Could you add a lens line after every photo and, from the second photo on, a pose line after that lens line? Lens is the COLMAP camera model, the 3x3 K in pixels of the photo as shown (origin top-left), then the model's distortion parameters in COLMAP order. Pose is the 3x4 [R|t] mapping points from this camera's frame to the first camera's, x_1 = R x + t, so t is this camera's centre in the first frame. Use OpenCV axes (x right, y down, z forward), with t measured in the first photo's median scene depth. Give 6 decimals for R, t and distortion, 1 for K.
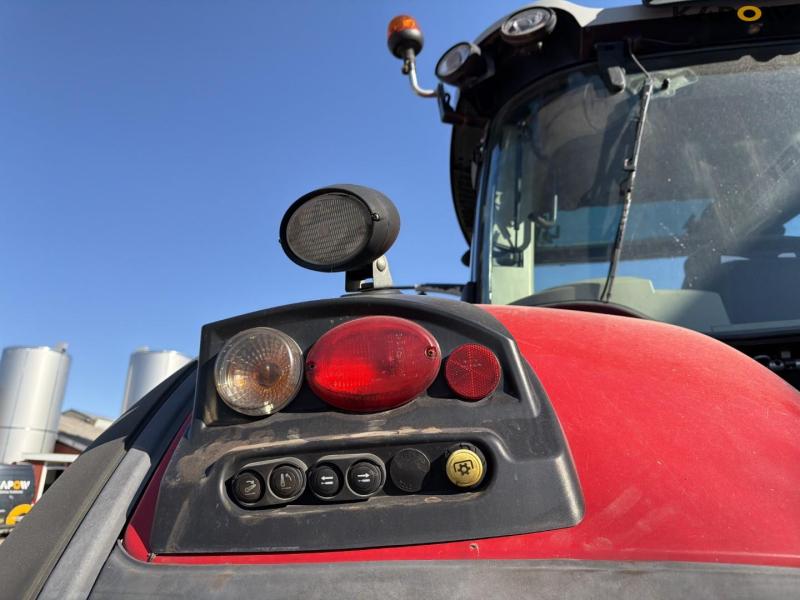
lens RADIAL K [[580.5, 0, 400.0], [0, 580.5, 300.0], [0, 0, 1]] dist [0.040996, -0.001972]
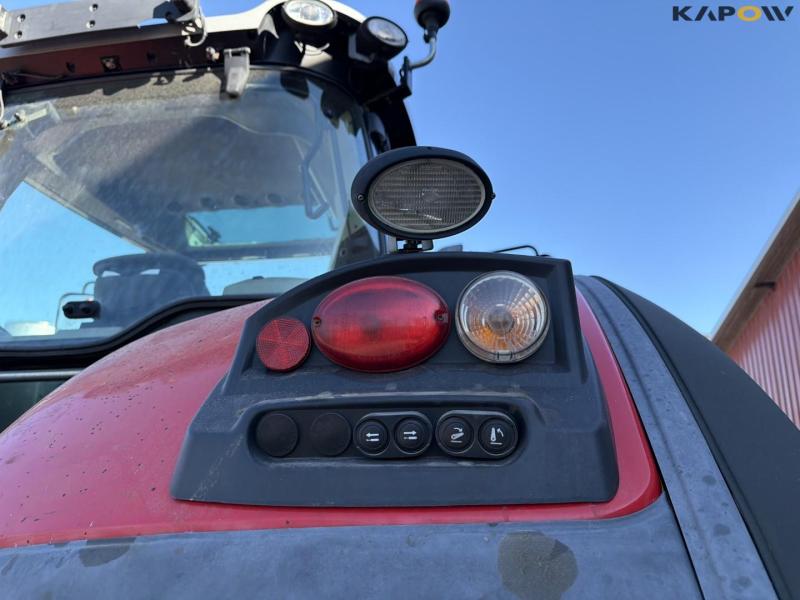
lens RADIAL K [[561.3, 0, 420.2], [0, 561.3, 300.3], [0, 0, 1]] dist [0.140013, -0.181265]
pose [[0.999091, 0.002635, -0.042551, 3.336474], [-0.000018, 0.998113, 0.061397, -0.243959], [0.042632, -0.061340, 0.997206, -0.150492]]
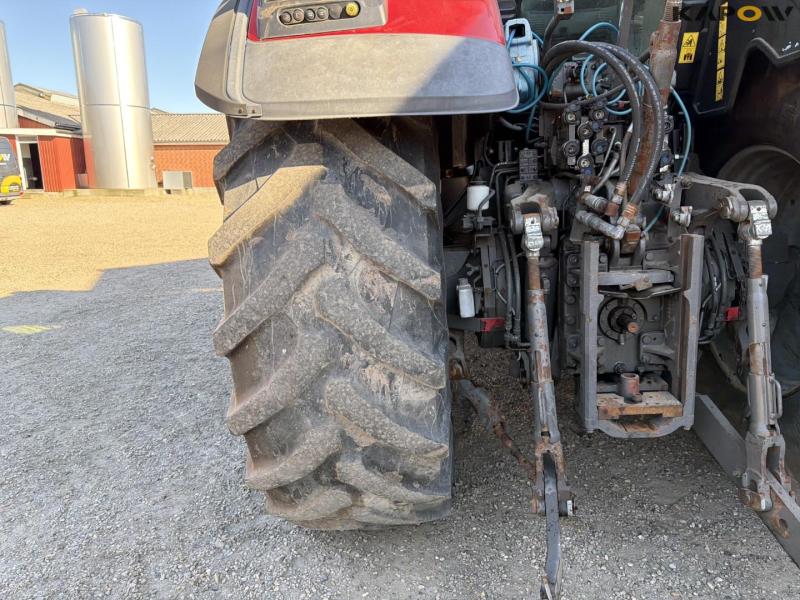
lens RADIAL K [[553.0, 0, 399.2], [0, 553.0, 309.8], [0, 0, 1]] dist [0.094944, -0.168932]
pose [[0.997054, -0.039053, 0.066014, 0.082890], [-0.002918, 0.840733, 0.541443, -0.002257], [-0.076645, -0.540040, 0.838142, -2.127348]]
